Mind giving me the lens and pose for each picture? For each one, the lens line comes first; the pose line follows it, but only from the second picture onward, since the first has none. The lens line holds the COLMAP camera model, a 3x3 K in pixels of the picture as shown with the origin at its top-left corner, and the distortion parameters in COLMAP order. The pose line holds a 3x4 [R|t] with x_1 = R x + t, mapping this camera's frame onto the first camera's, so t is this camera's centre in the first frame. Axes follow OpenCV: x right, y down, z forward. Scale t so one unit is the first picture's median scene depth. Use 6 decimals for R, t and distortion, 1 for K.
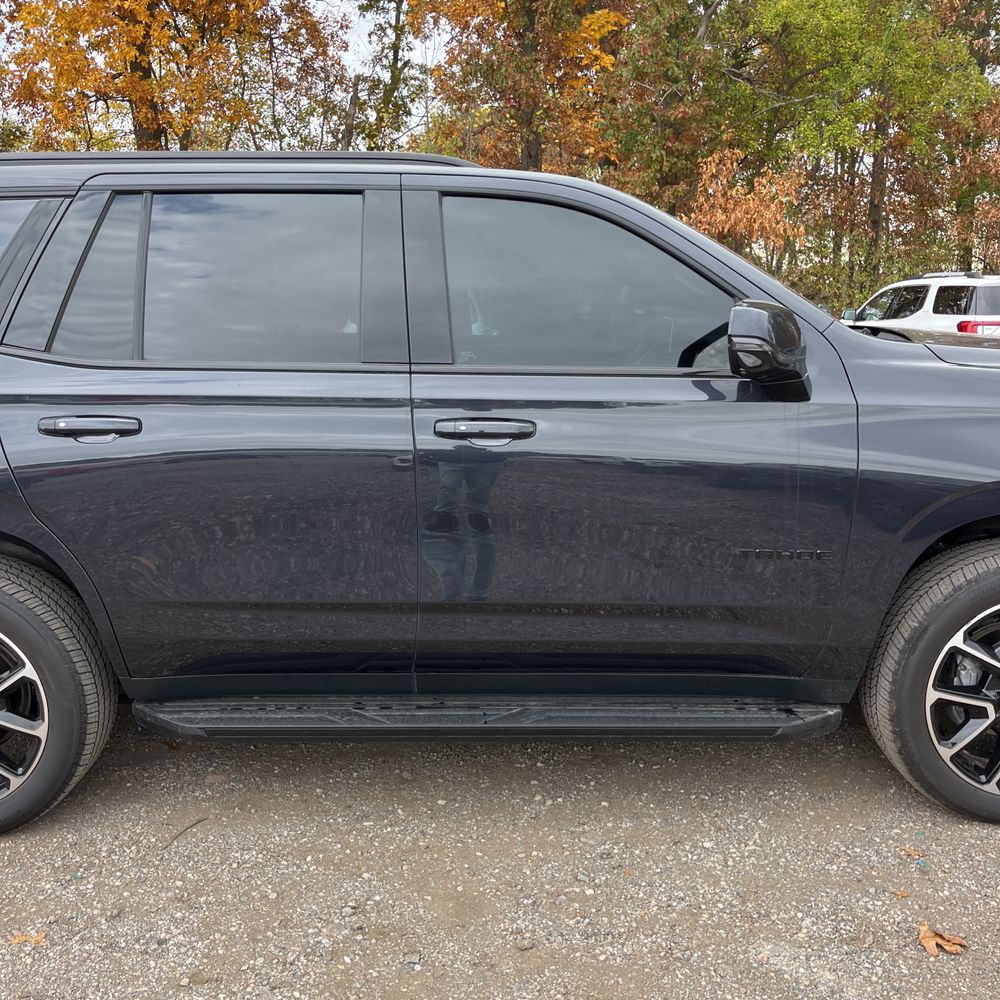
lens RADIAL K [[1008.8, 0, 500.2], [0, 1008.8, 492.3], [0, 0, 1]] dist [0.010507, 0.020209]
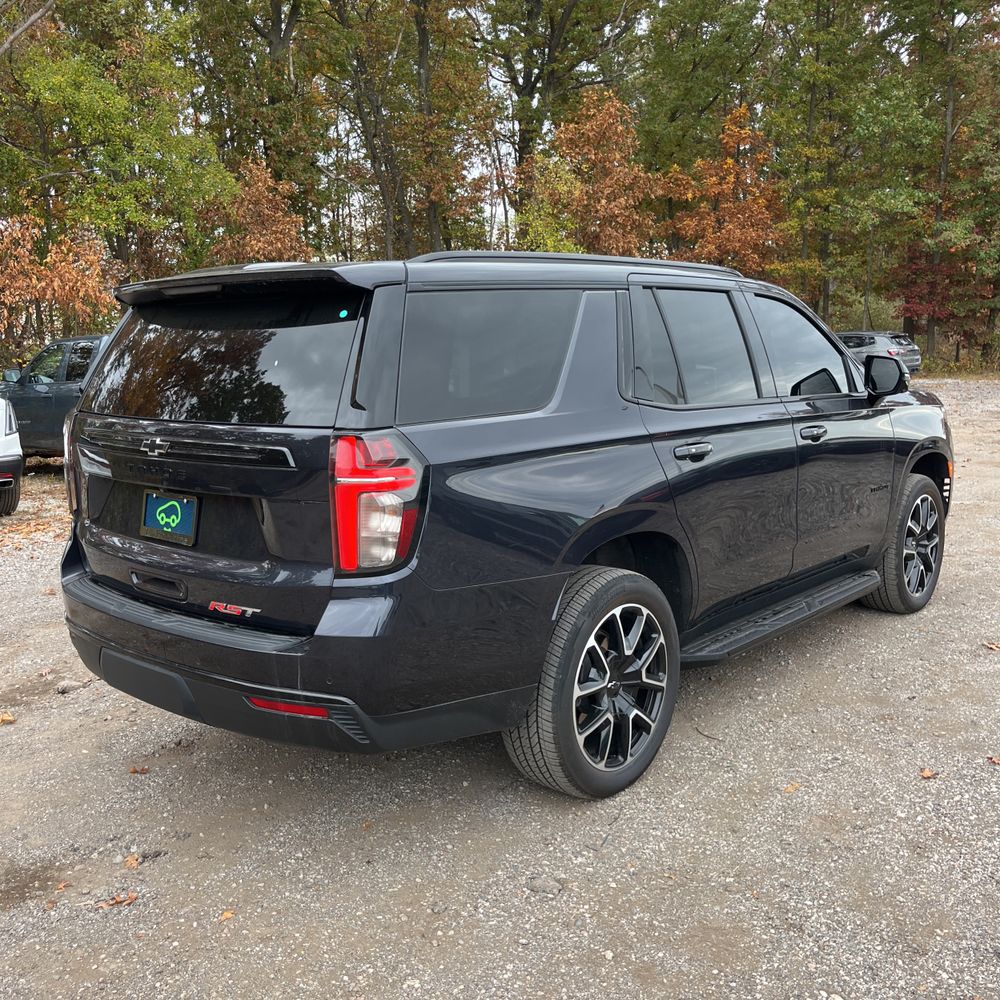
lens RADIAL K [[1008.8, 0, 500.2], [0, 1008.8, 492.3], [0, 0, 1]] dist [0.010507, 0.020209]
pose [[0.664088, -0.114868, 0.738778, -1.552489], [0.160732, 0.986957, 0.008975, -0.059127], [-0.730173, 0.112785, 0.673889, 0.230255]]
